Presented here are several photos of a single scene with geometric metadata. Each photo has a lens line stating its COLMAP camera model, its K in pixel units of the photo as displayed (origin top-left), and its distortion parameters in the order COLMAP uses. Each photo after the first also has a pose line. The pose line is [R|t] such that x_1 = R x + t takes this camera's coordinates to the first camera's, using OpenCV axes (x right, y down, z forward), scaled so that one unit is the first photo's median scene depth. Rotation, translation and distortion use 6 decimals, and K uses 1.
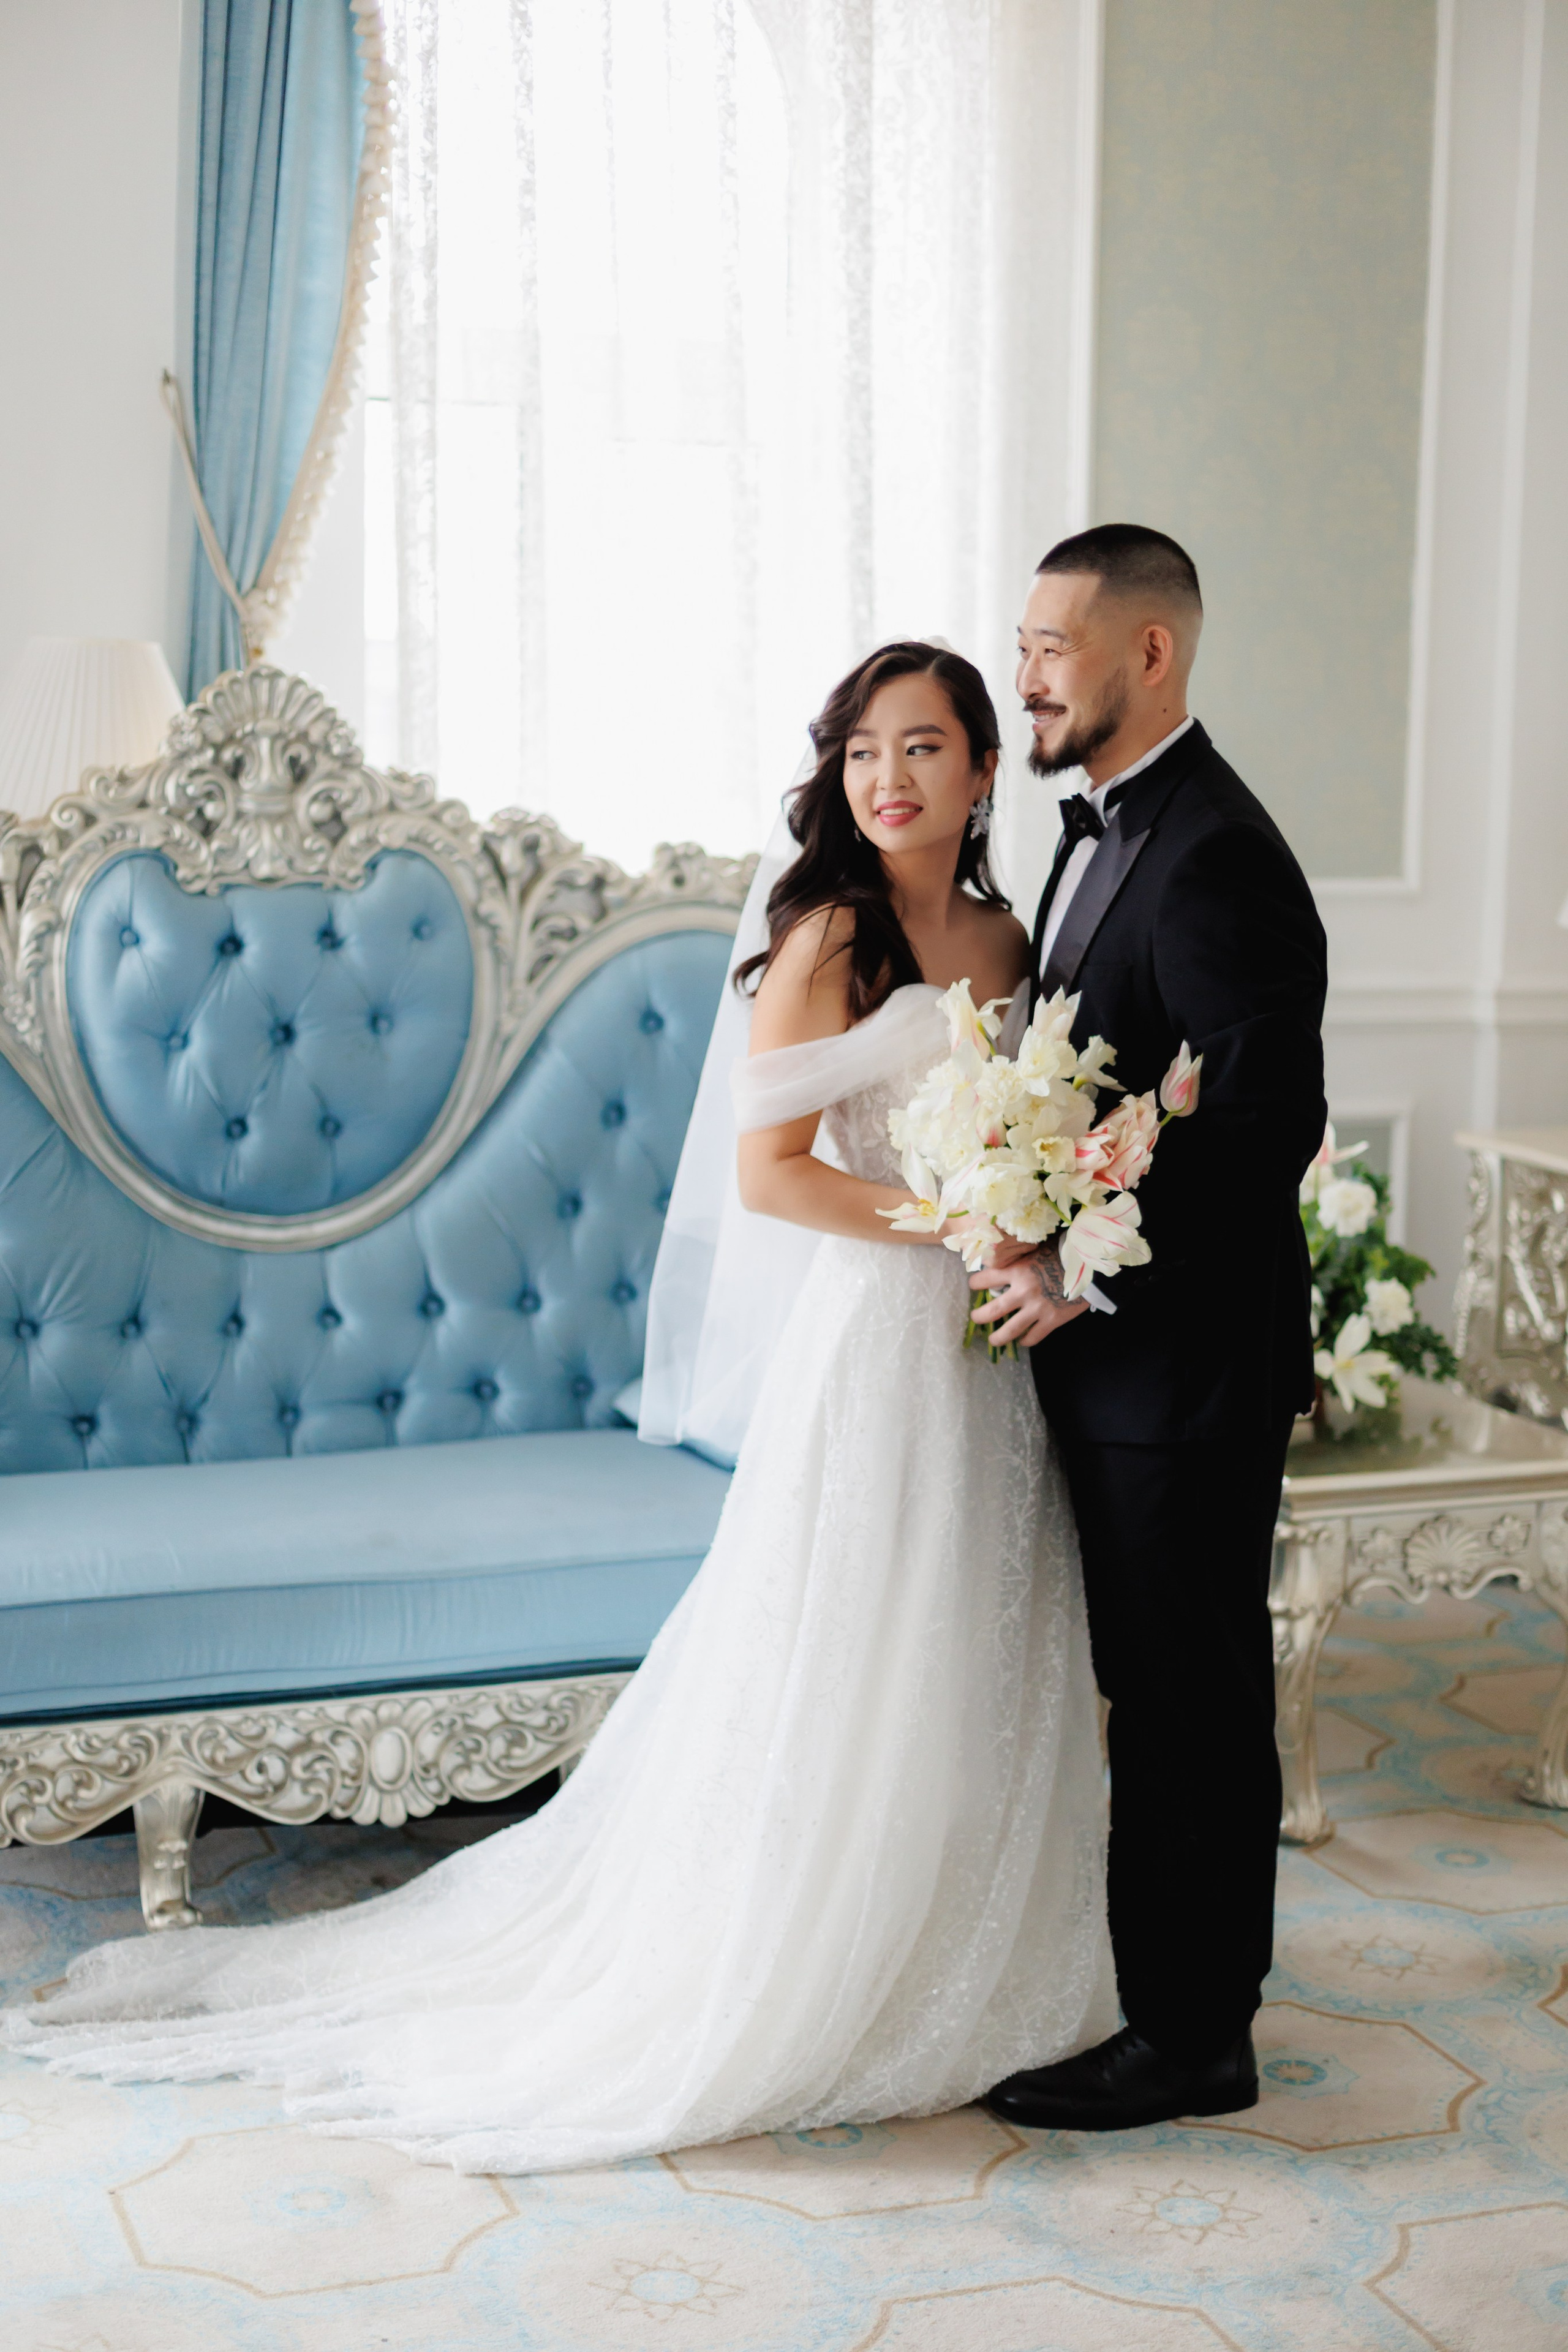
lens RADIAL K [[3406.1, 0, 790.9], [0, 3406.1, 1185.1], [0, 0, 1]] dist [-0.007700, 0.000000]
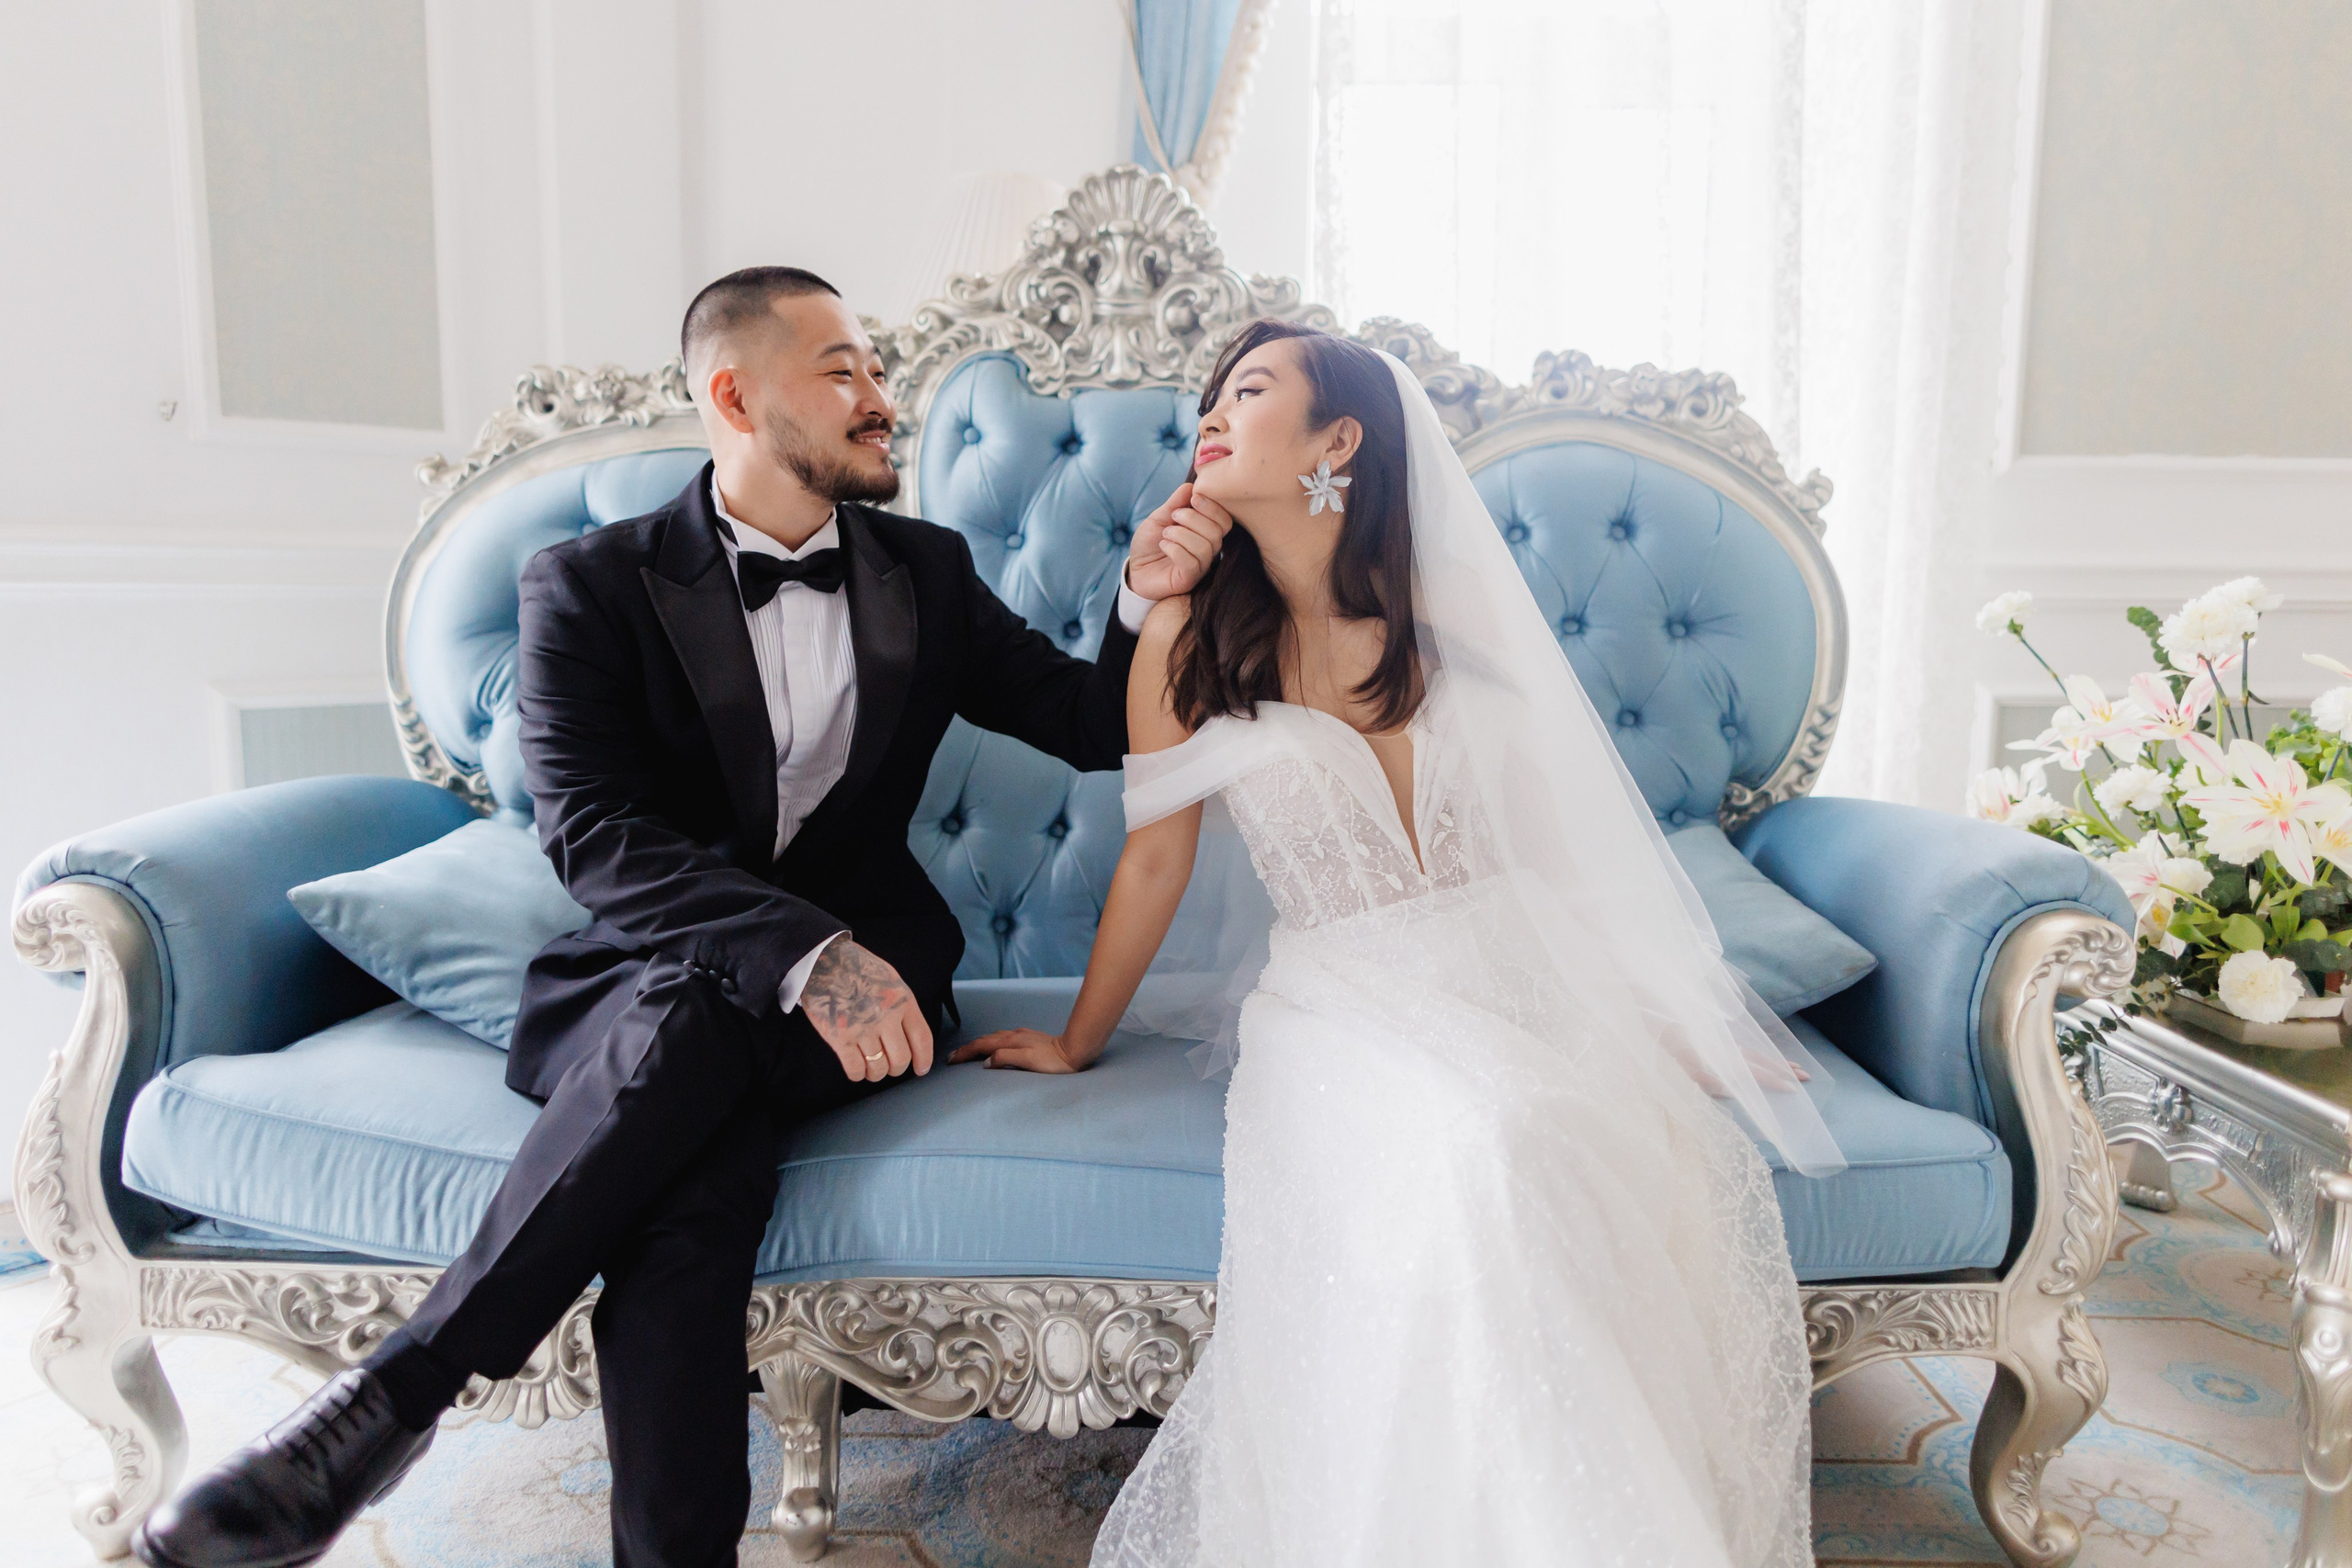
lens RADIAL K [[1605.0, 0, 1182.7], [0, 1605.0, 769.0], [0, 0, 1]] dist [0.025520, -0.014940]
pose [[0.930412, 0.034202, -0.364917, 0.038519], [-0.045706, 0.998692, -0.022931, 0.032621], [0.363655, 0.038014, 0.930758, 0.571935]]
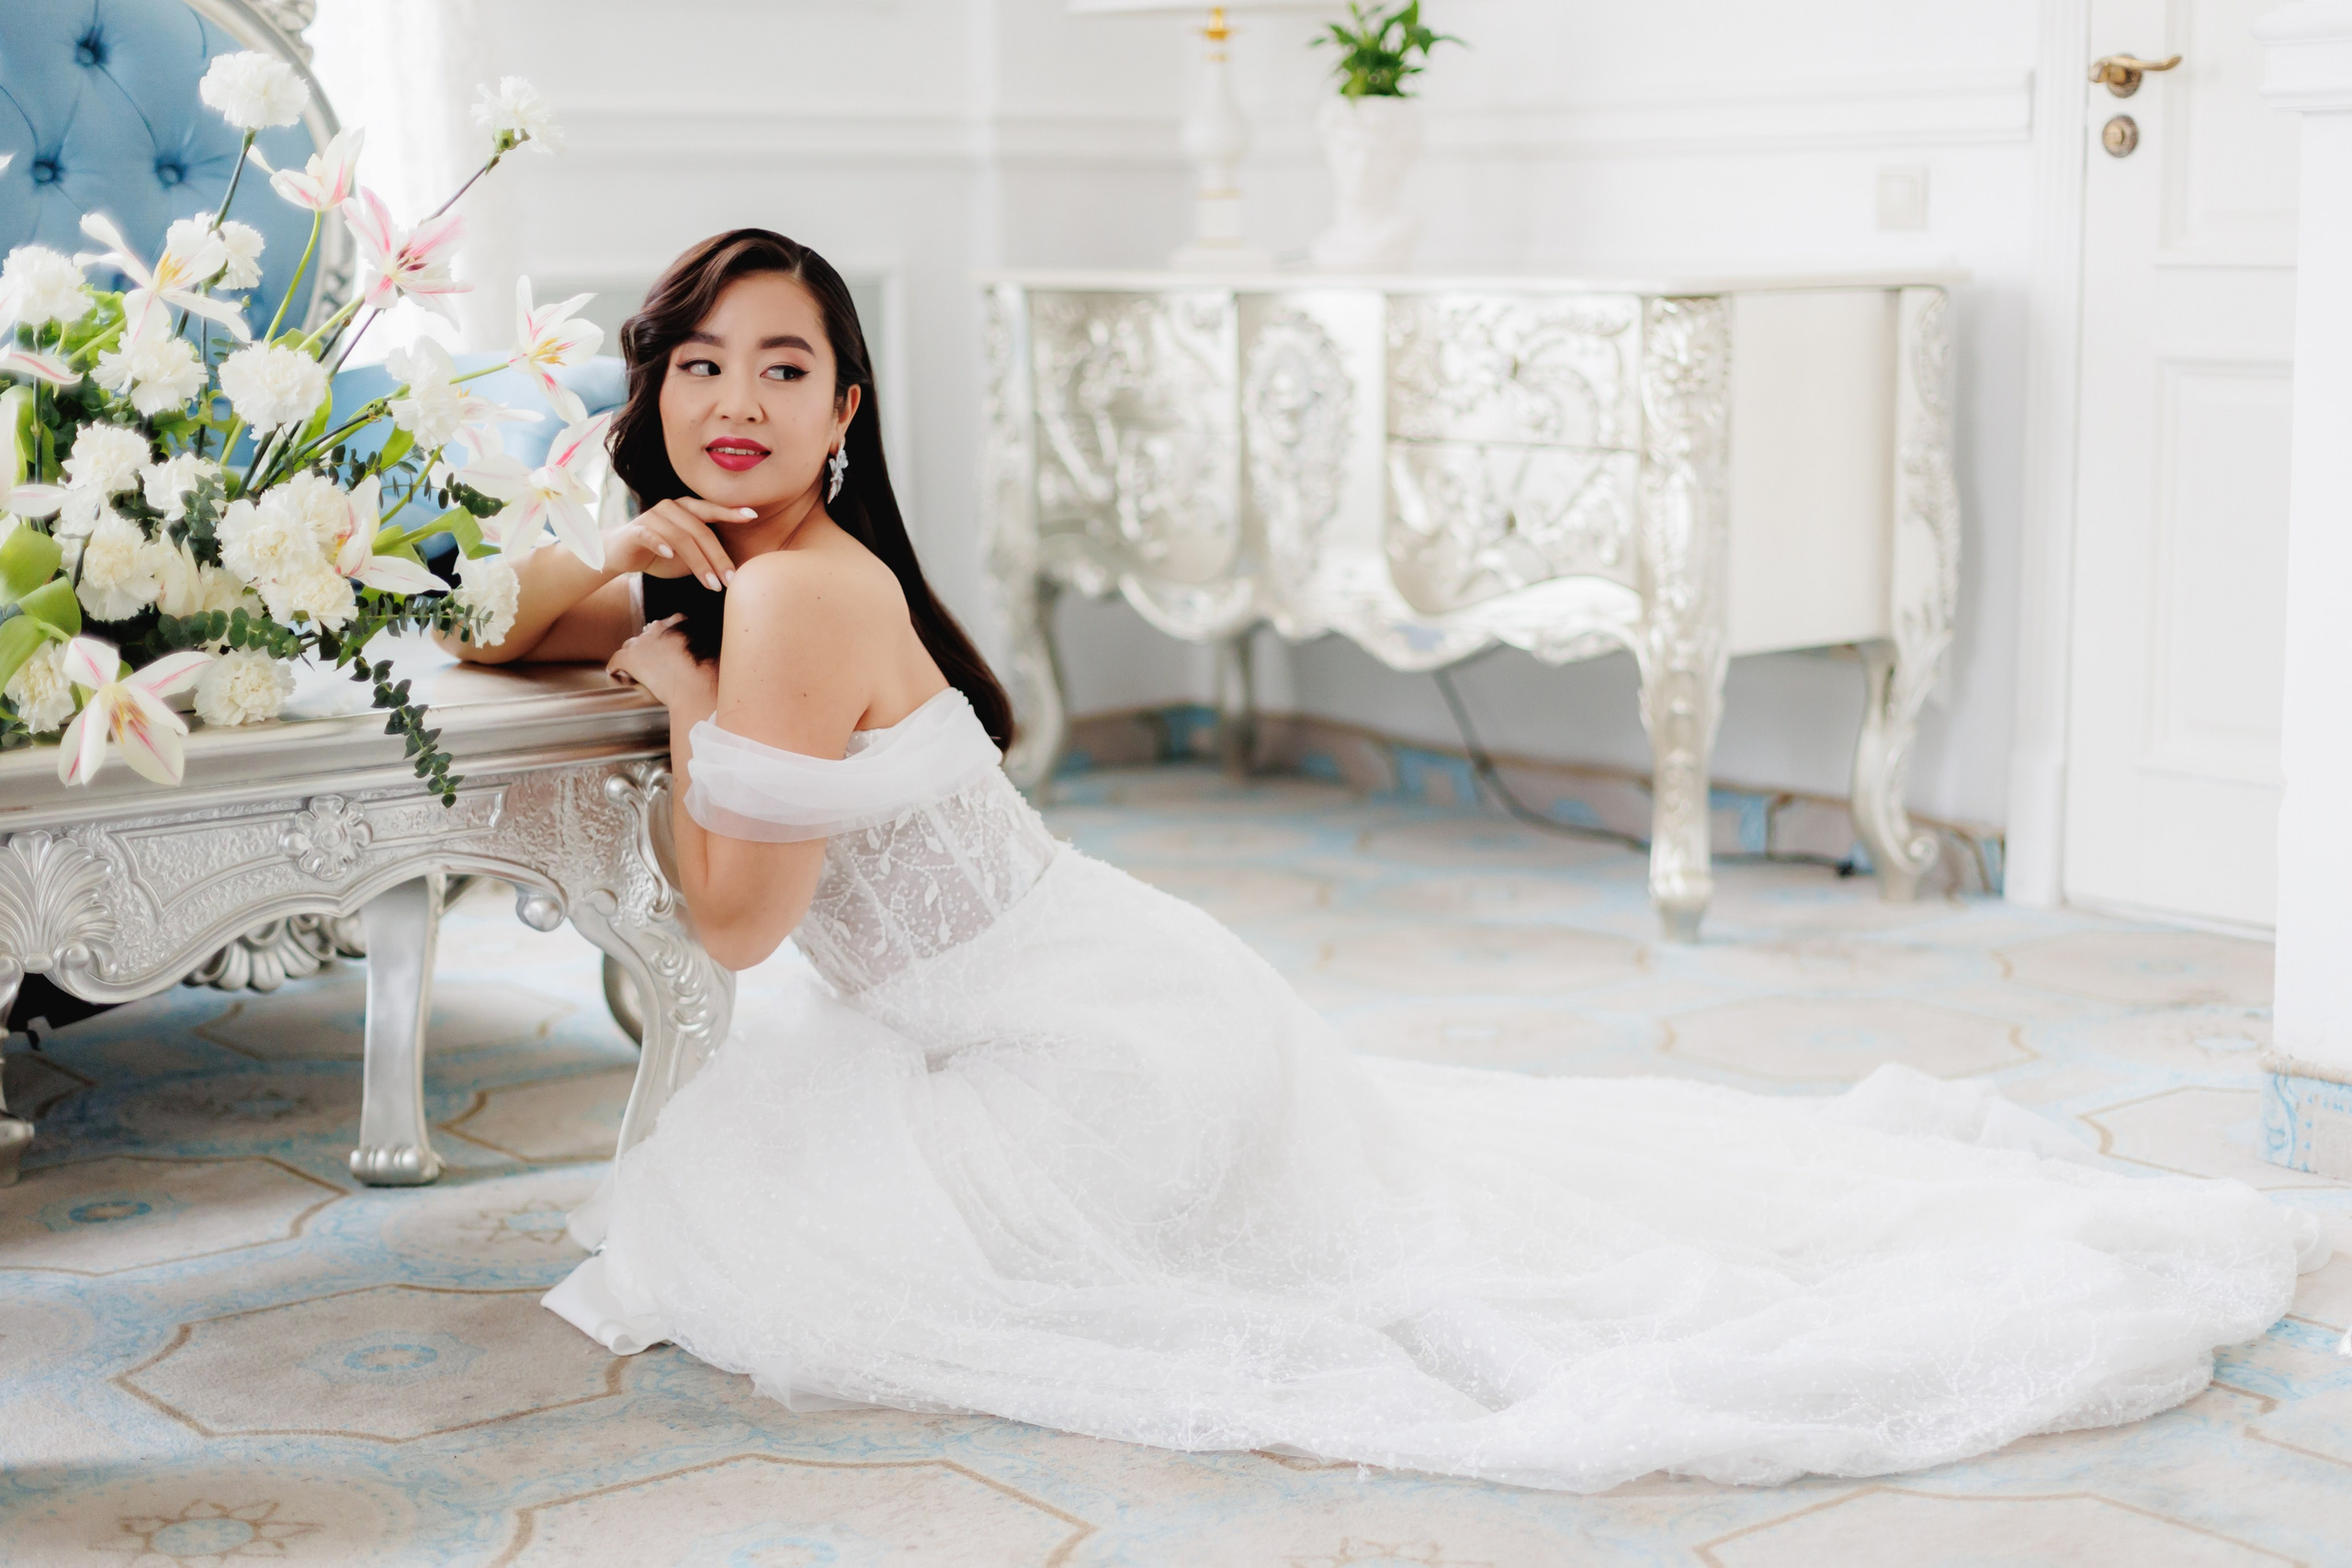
lens RADIAL K [[3405.8, 0, 1146.2], [0, 3405.8, 851.8], [0, 0, 1]] dist [-0.007700, 0.000000]
pose [[0.954479, -0.086500, 0.285460, -0.021635], [0.074389, 0.995819, 0.053021, 0.108839], [-0.288853, -0.029372, 0.956923, 0.213200]]
